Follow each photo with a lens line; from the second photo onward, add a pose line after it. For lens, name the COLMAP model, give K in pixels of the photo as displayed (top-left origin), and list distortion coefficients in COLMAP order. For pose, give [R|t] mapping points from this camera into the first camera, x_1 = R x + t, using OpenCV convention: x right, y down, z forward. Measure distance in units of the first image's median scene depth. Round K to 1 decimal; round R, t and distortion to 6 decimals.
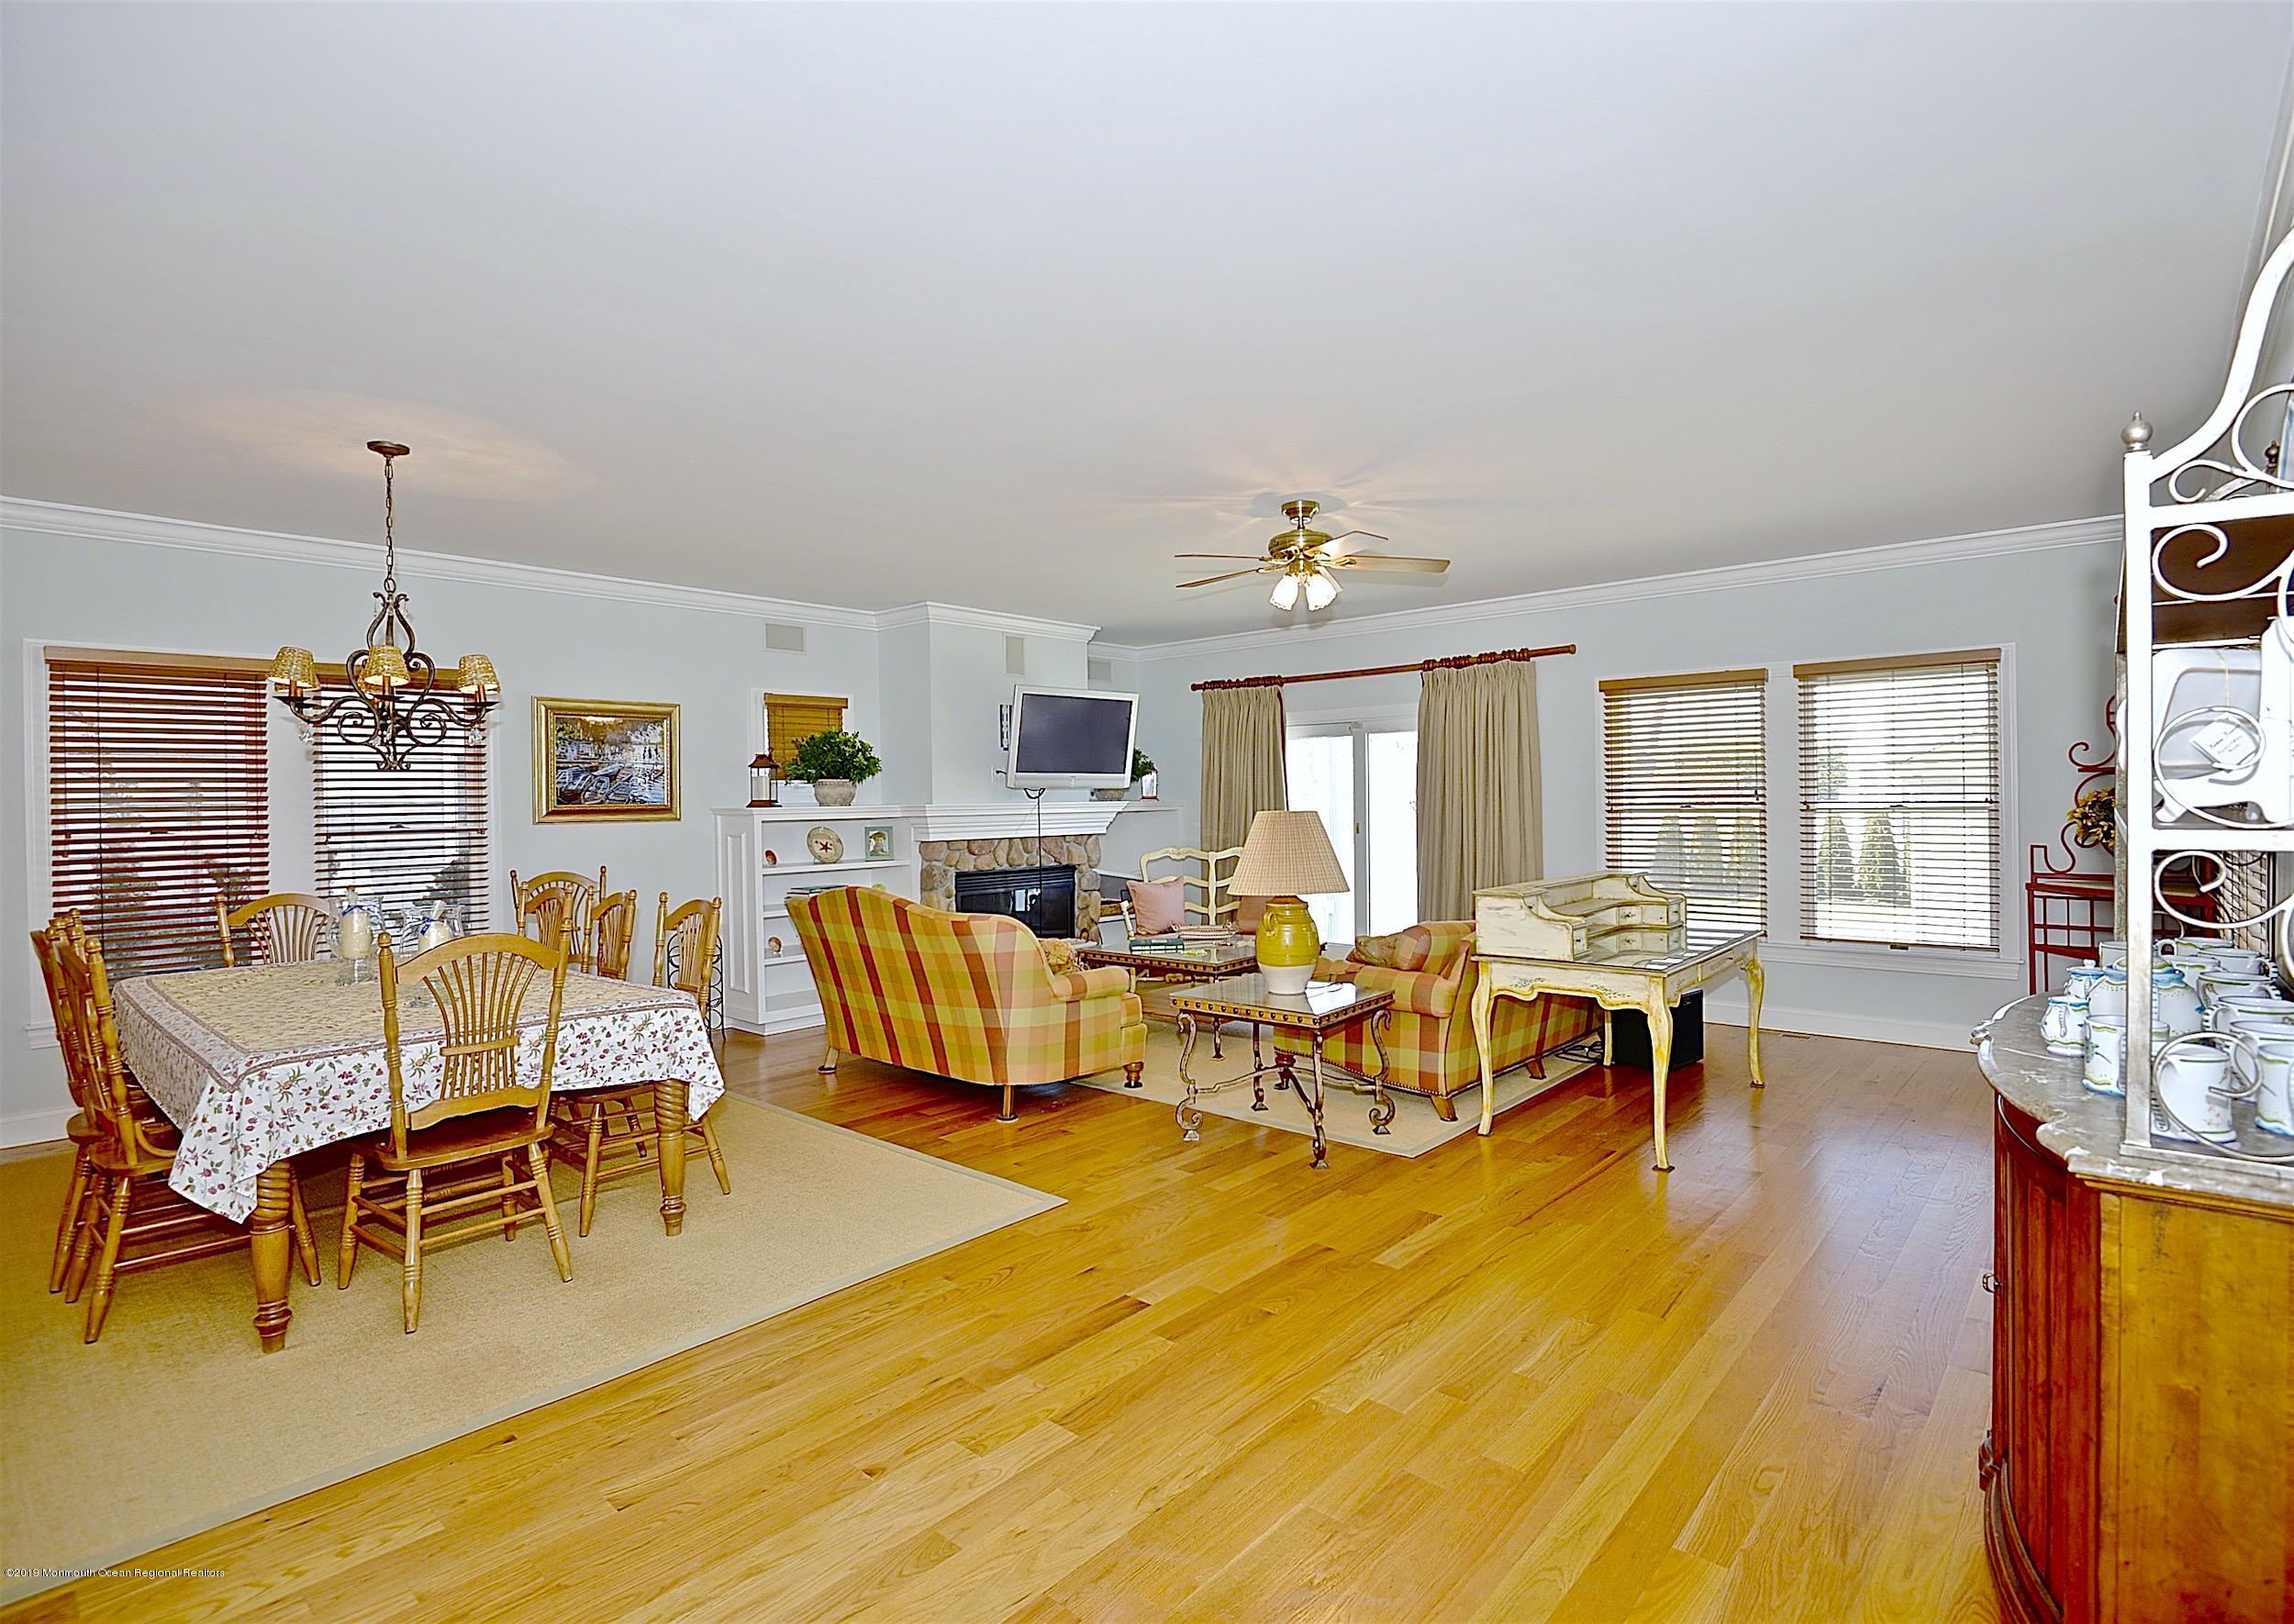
lens RADIAL K [[1112.0, 0, 1163.9], [0, 1112.0, 816.6], [0, 0, 1]] dist [-0.006817, -0.001034]
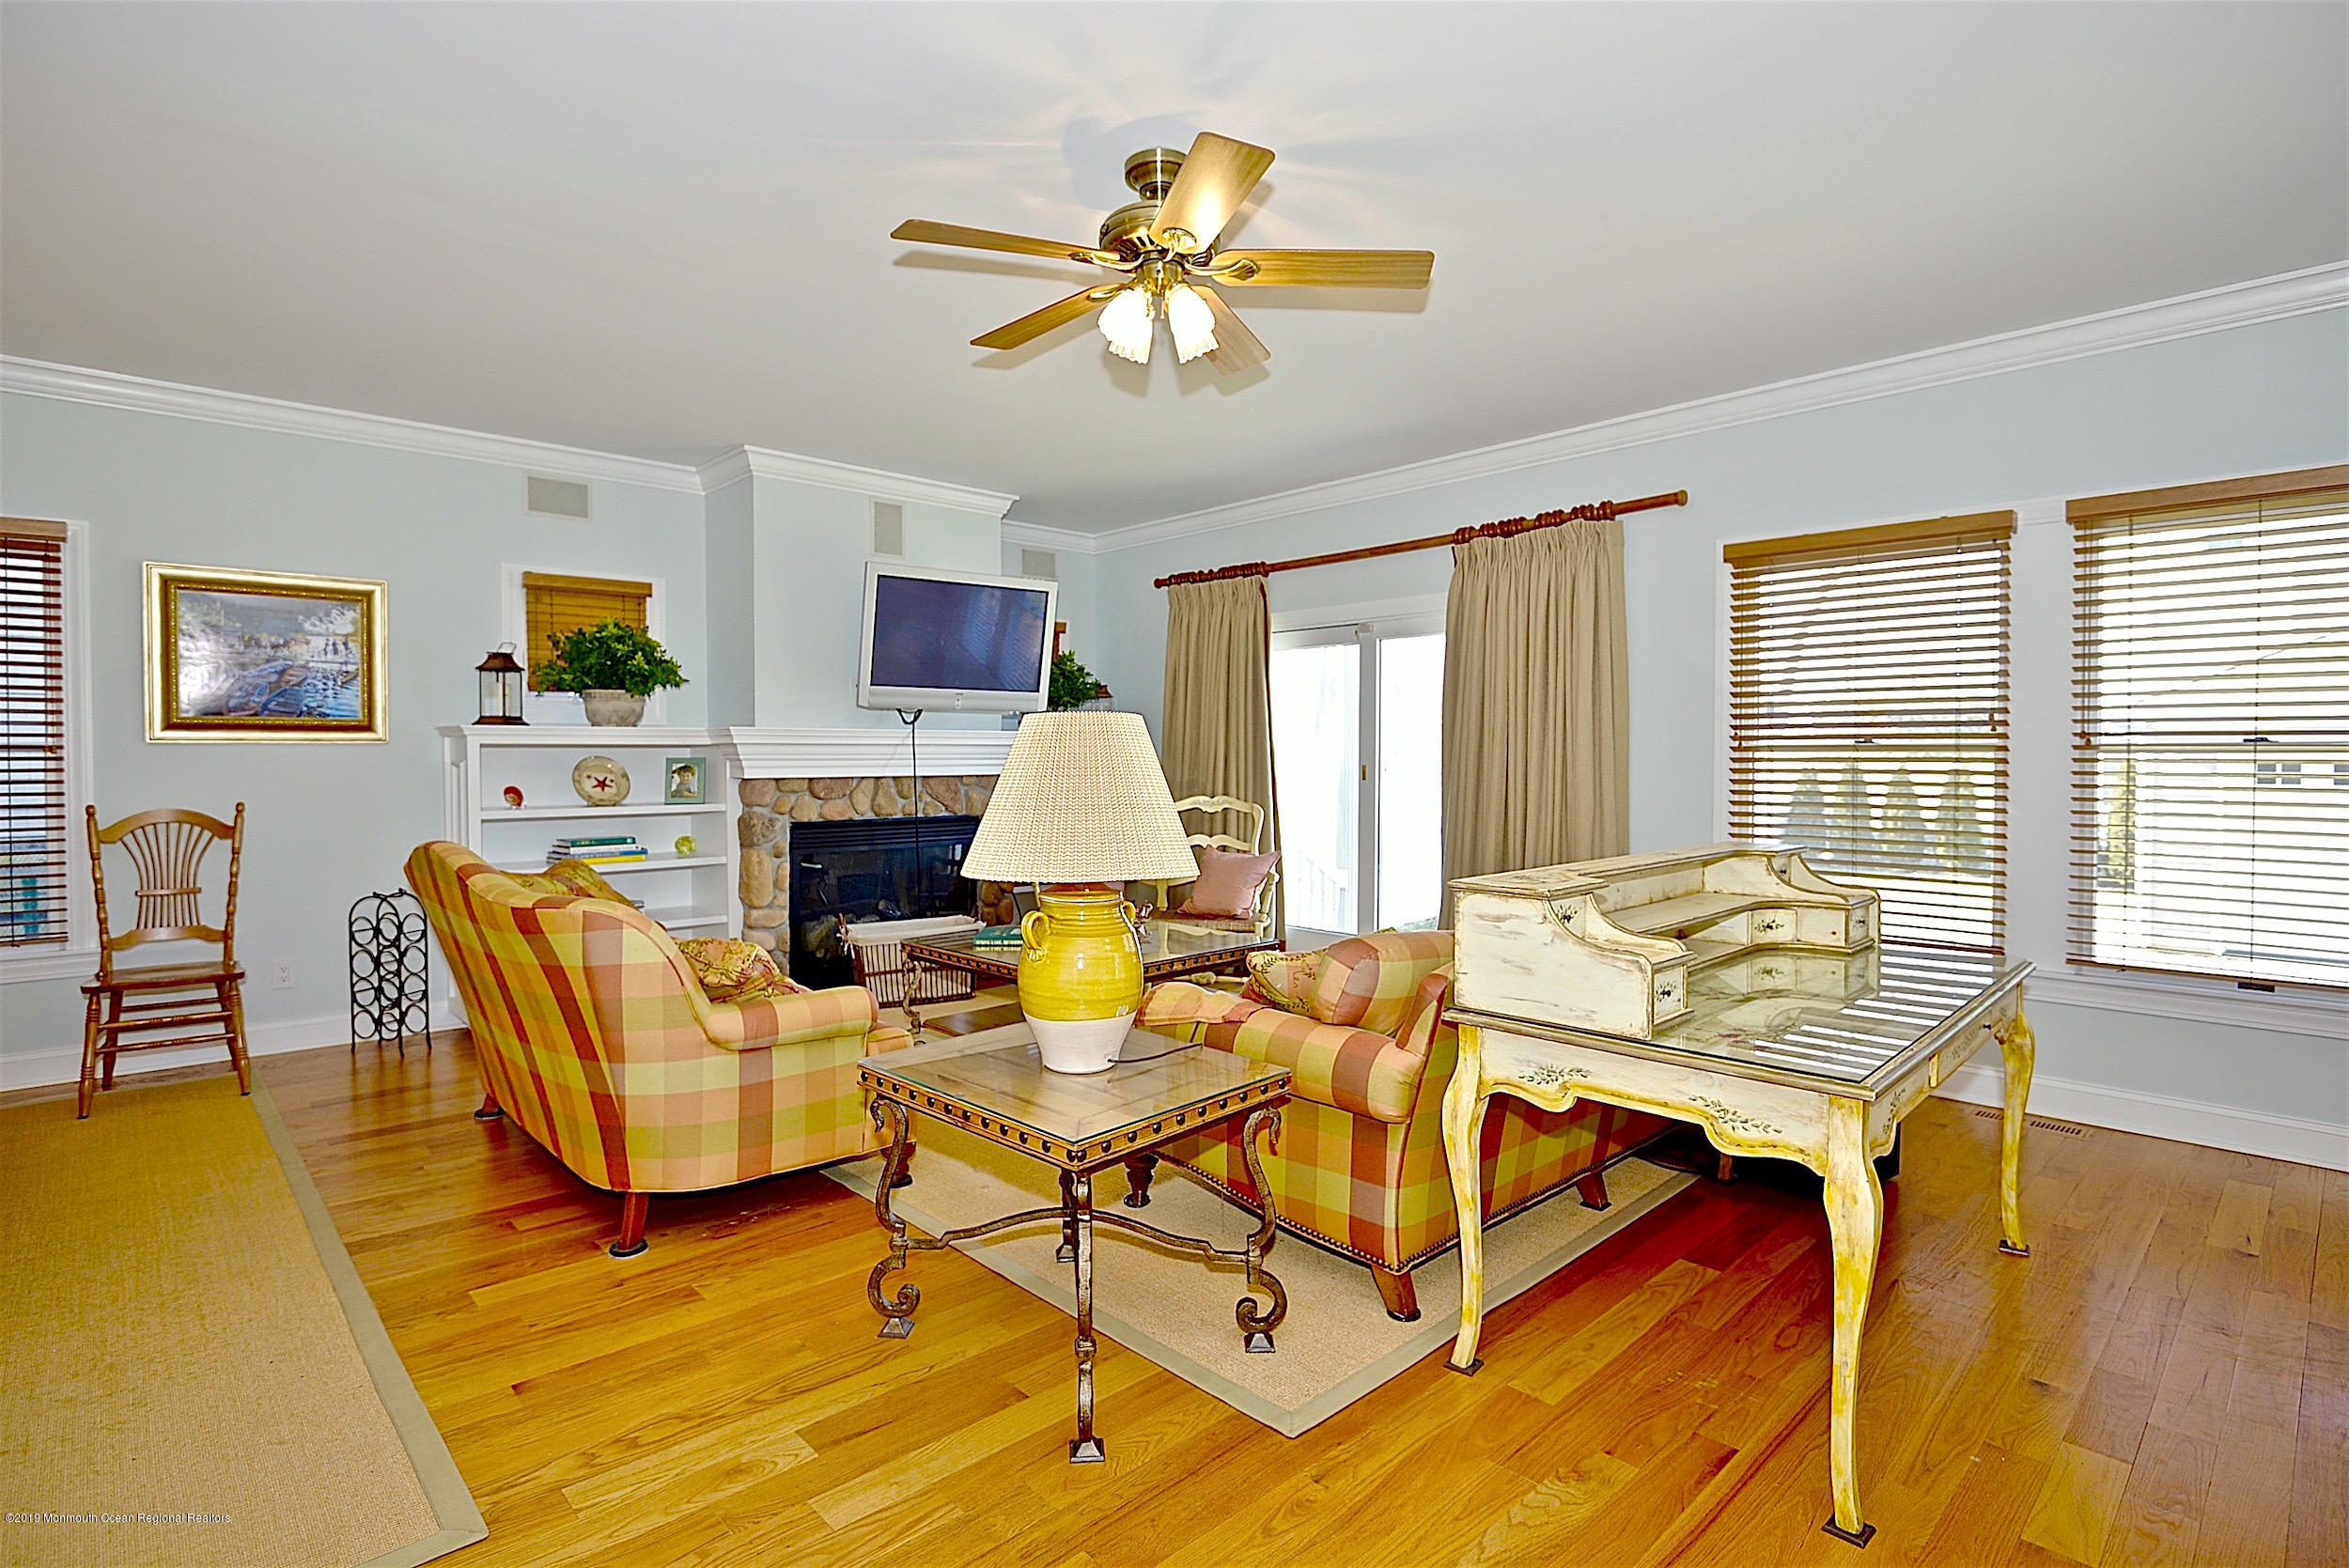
lens RADIAL K [[1167.3, 0, 1111.1], [0, 1167.3, 780.2], [0, 0, 1]] dist [-0.012894, -0.000927]
pose [[0.993965, 0.017298, -0.108322, 0.129279], [-0.016165, 0.999805, 0.011333, 0.013046], [0.108497, -0.009513, 0.994051, 0.328245]]
